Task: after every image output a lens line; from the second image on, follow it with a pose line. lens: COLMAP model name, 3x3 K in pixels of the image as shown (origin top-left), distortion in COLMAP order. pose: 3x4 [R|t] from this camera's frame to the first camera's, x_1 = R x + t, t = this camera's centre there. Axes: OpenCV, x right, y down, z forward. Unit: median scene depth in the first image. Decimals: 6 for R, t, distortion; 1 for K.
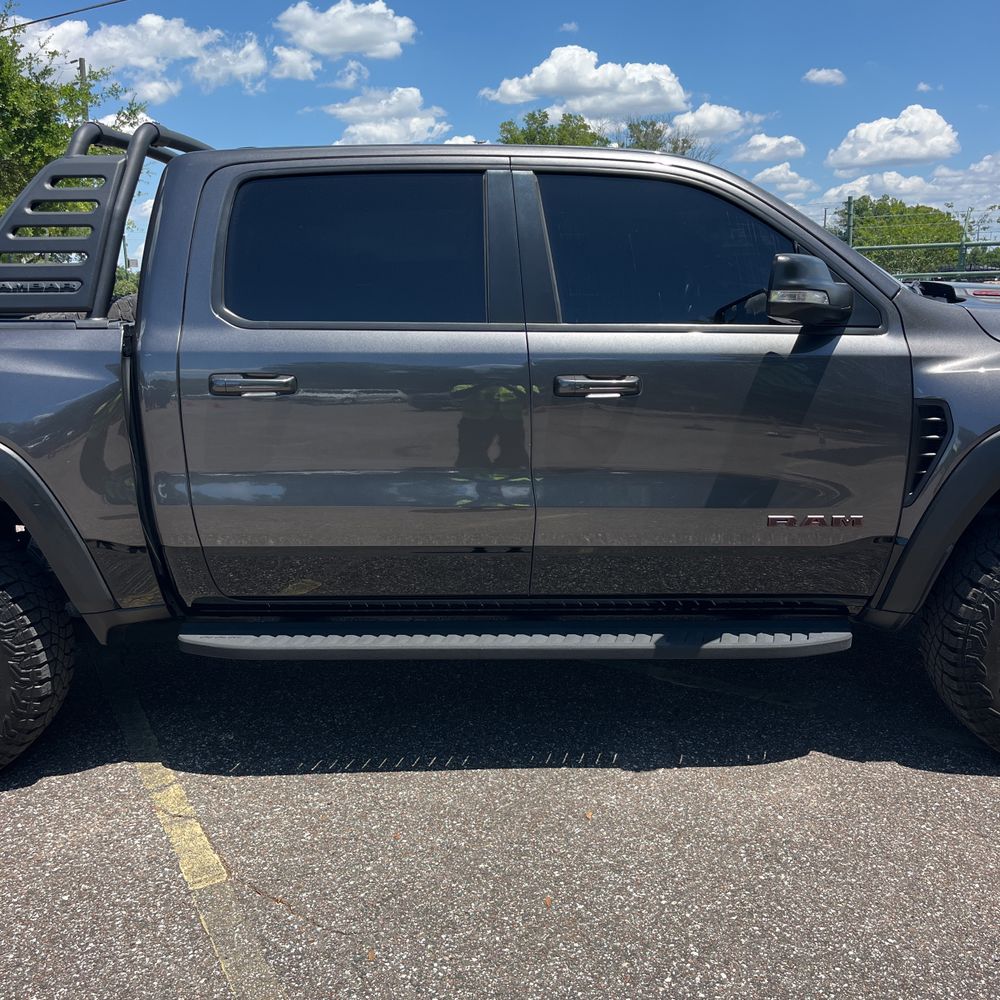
lens RADIAL K [[1018.5, 0, 491.6], [0, 1018.5, 504.0], [0, 0, 1]] dist [0.024592, 0.000000]
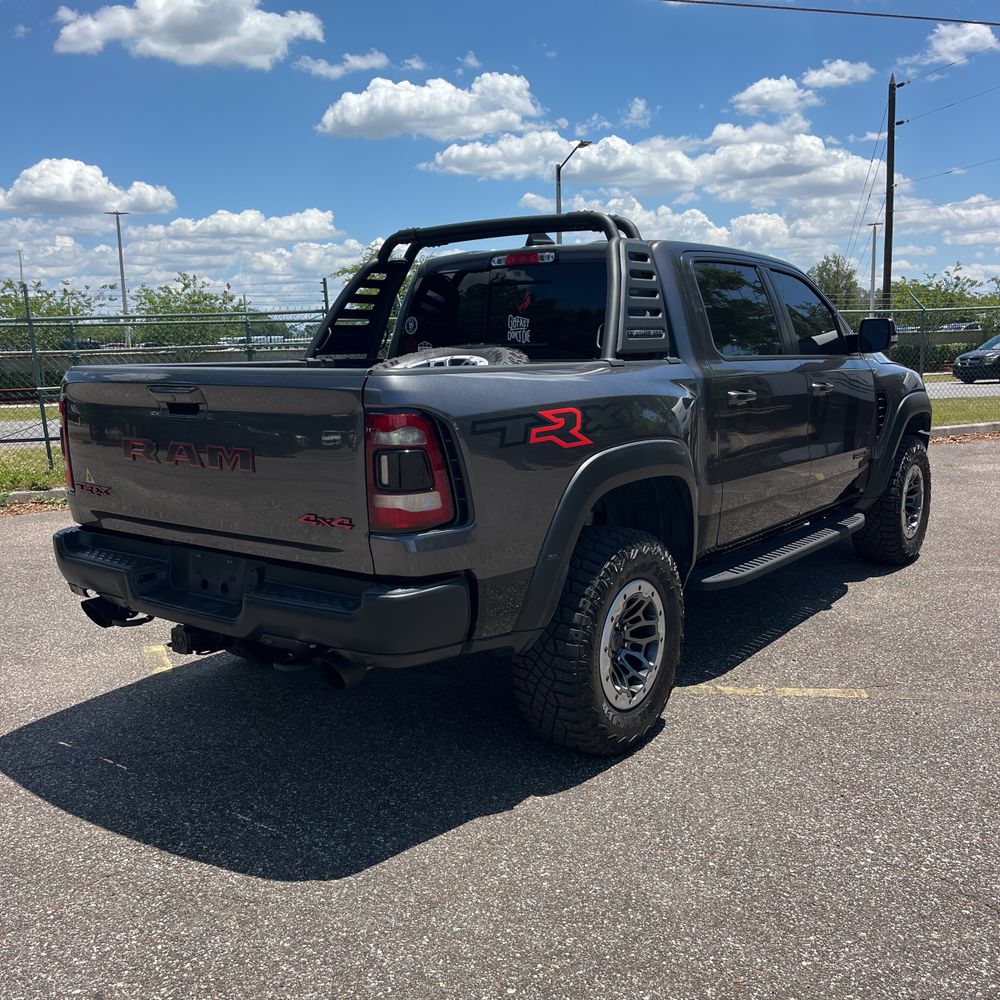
lens RADIAL K [[1018.5, 0, 497.9], [0, 1018.5, 492.1], [0, 0, 1]] dist [0.024592, 0.000000]
pose [[0.595873, -0.117286, 0.794468, -1.637312], [0.181865, 0.983285, 0.008757, -0.055792], [-0.782215, 0.139268, 0.607243, 0.369232]]
